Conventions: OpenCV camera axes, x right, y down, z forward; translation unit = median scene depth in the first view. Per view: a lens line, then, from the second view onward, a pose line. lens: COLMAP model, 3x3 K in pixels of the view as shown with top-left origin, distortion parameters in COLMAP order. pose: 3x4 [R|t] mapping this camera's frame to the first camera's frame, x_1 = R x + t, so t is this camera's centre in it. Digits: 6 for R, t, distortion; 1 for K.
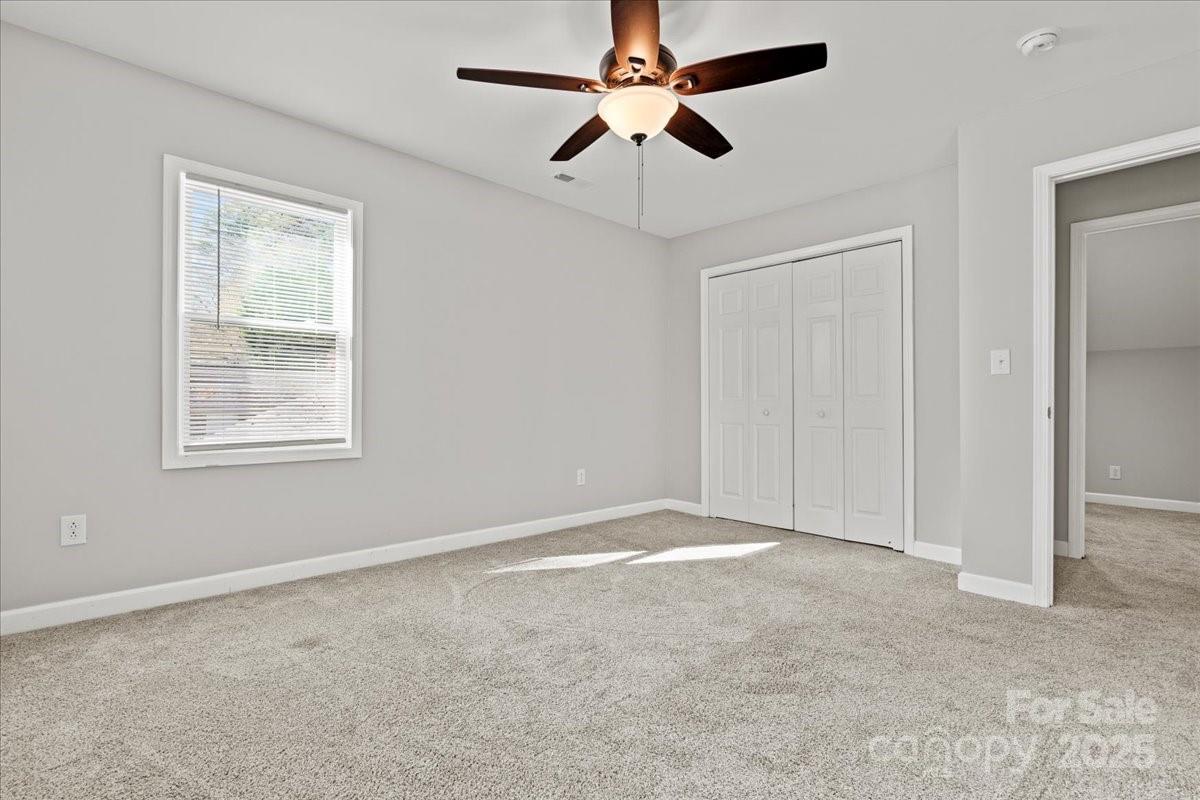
lens RADIAL K [[559.9, 0, 606.1], [0, 559.9, 401.7], [0, 0, 1]] dist [0.002607, 0.000034]
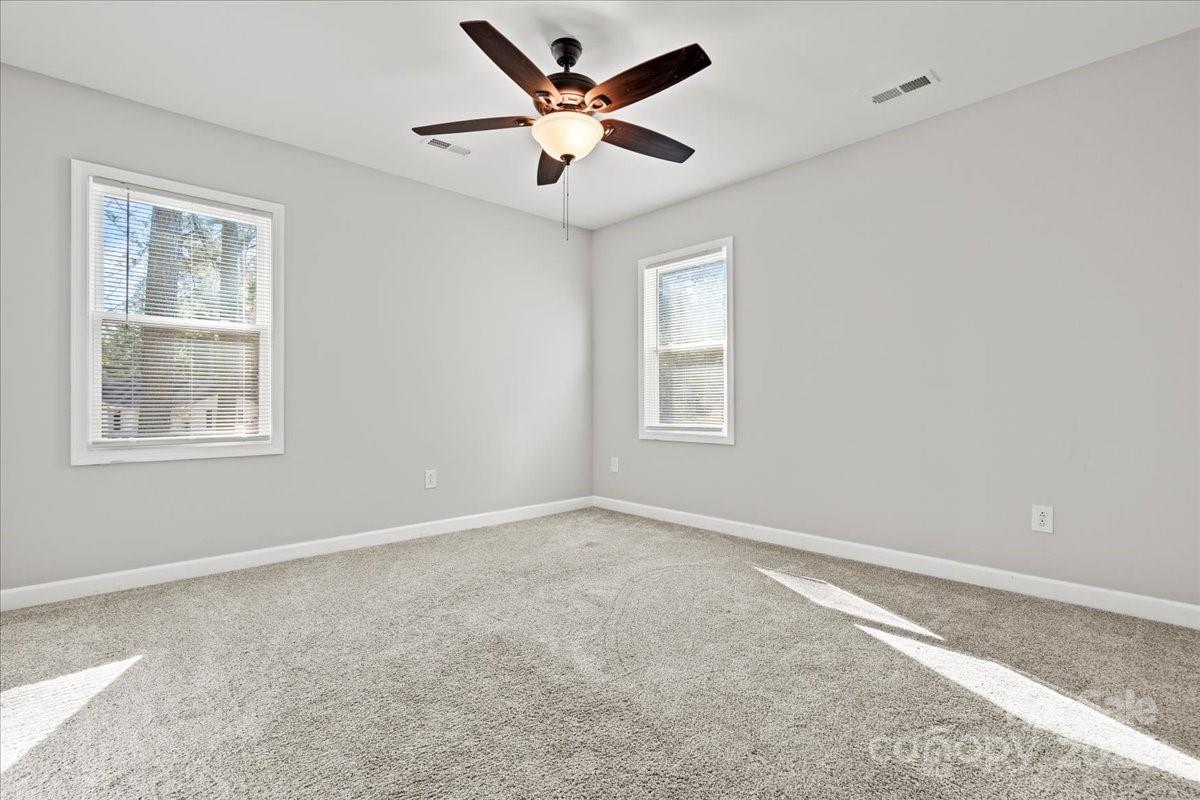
lens RADIAL K [[559.9, 0, 605.2], [0, 559.9, 405.1], [0, 0, 1]] dist [0.002607, 0.000034]
pose [[-0.007904, -0.001943, -0.999967, 0.783707], [0.005044, 0.999985, -0.001983, 0.014138], [0.999956, -0.005060, -0.007894, 0.731045]]
